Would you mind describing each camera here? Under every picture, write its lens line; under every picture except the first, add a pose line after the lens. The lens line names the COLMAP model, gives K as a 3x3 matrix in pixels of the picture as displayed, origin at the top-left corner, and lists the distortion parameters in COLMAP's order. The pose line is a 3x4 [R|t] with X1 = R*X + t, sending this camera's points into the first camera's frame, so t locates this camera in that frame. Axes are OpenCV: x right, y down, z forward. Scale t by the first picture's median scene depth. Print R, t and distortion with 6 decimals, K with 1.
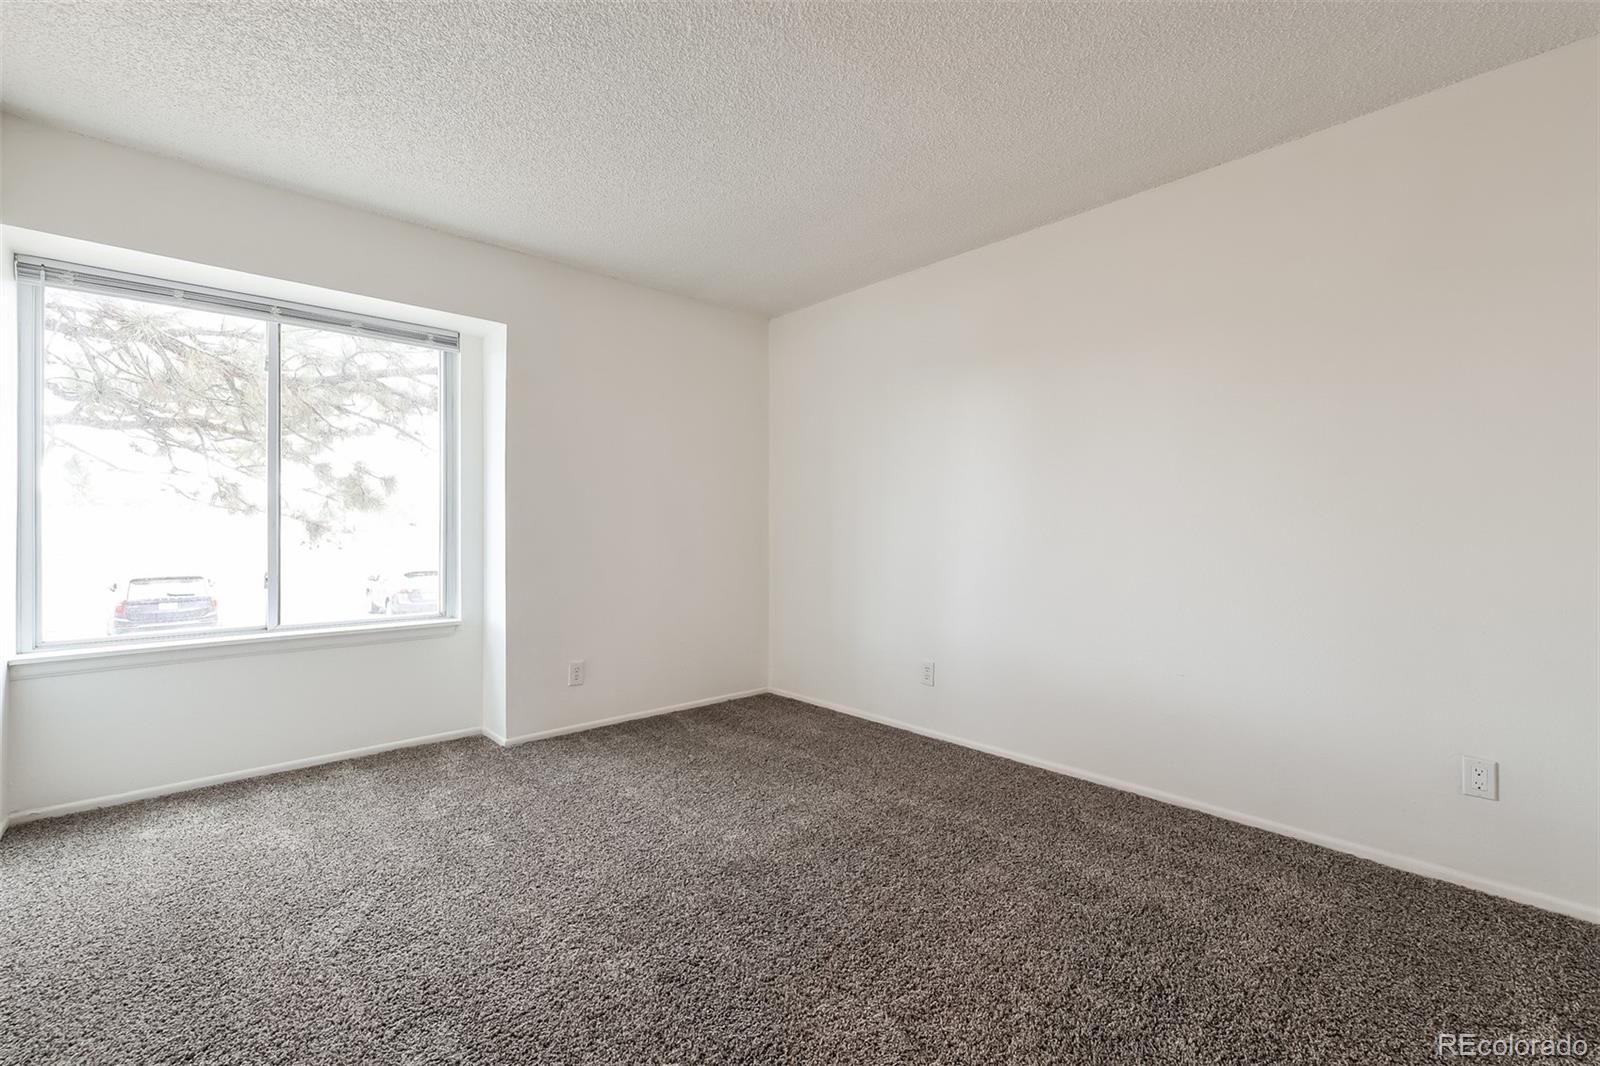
lens RADIAL K [[696.9, 0, 795.4], [0, 696.9, 525.3], [0, 0, 1]] dist [0.000895, -0.000213]
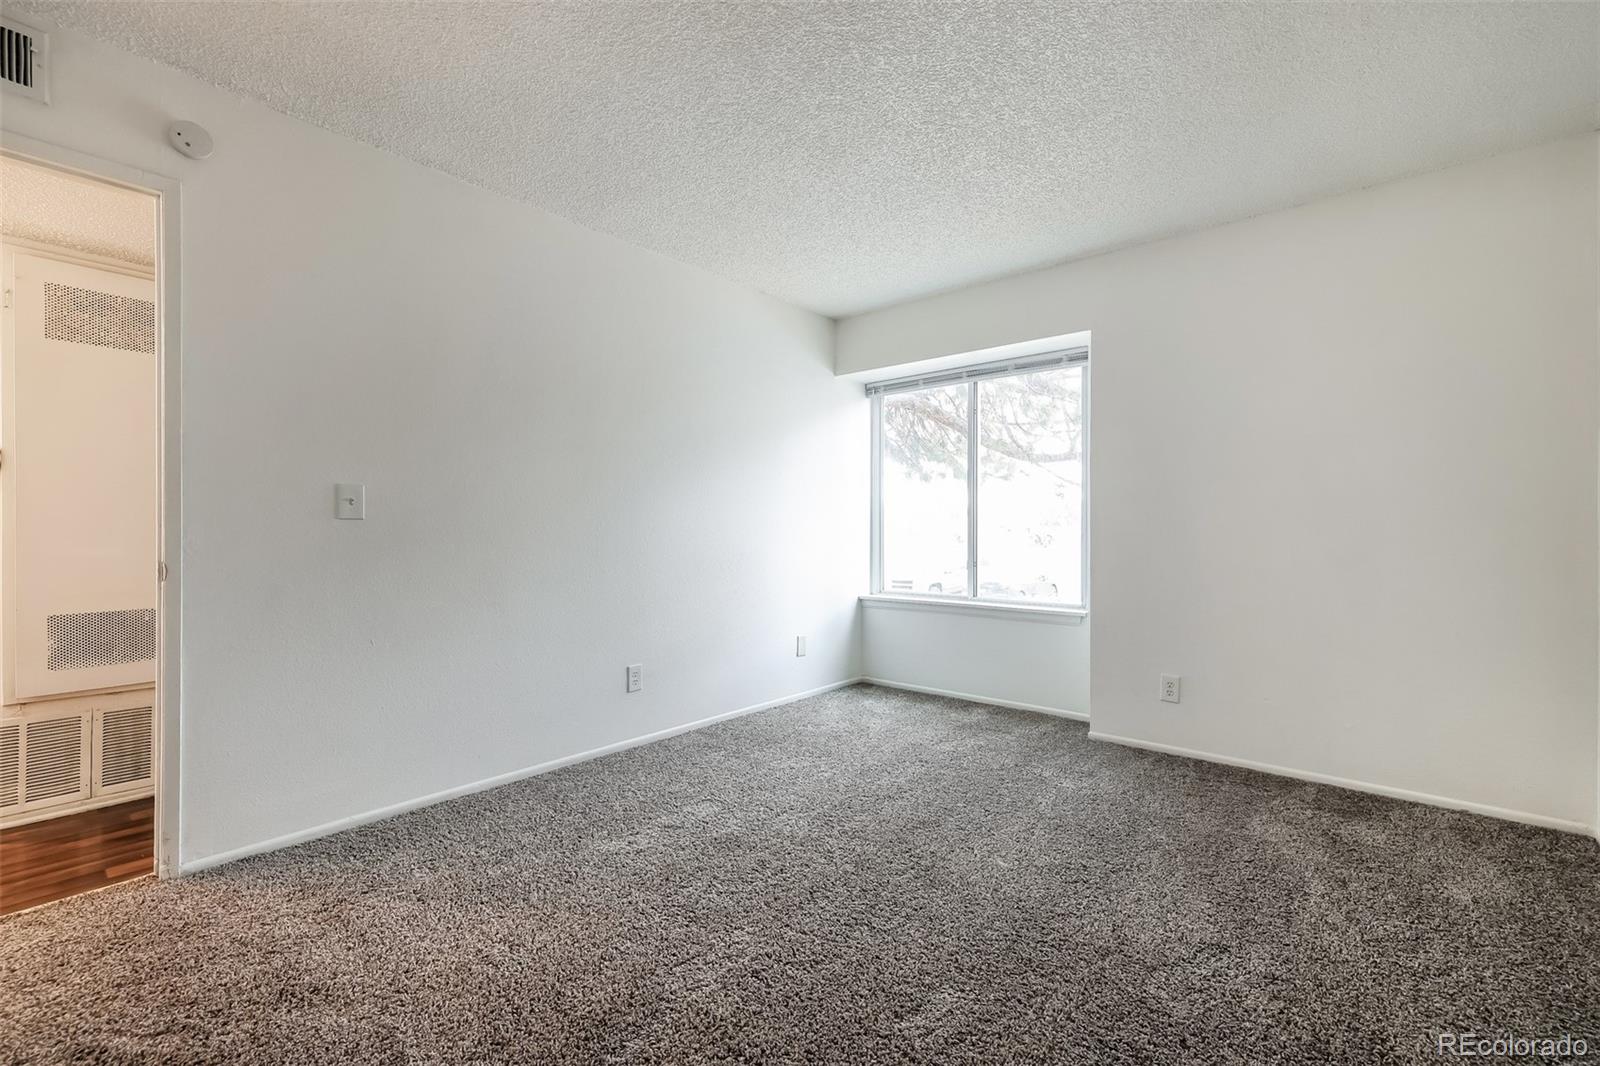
lens RADIAL K [[696.9, 0, 795.4], [0, 696.9, 525.3], [0, 0, 1]] dist [0.000895, -0.000213]
pose [[0.113167, -0.001353, -0.993575, 0.602411], [0.005713, 0.999983, -0.000711, -0.001855], [0.993560, -0.005596, 0.113173, 0.476026]]
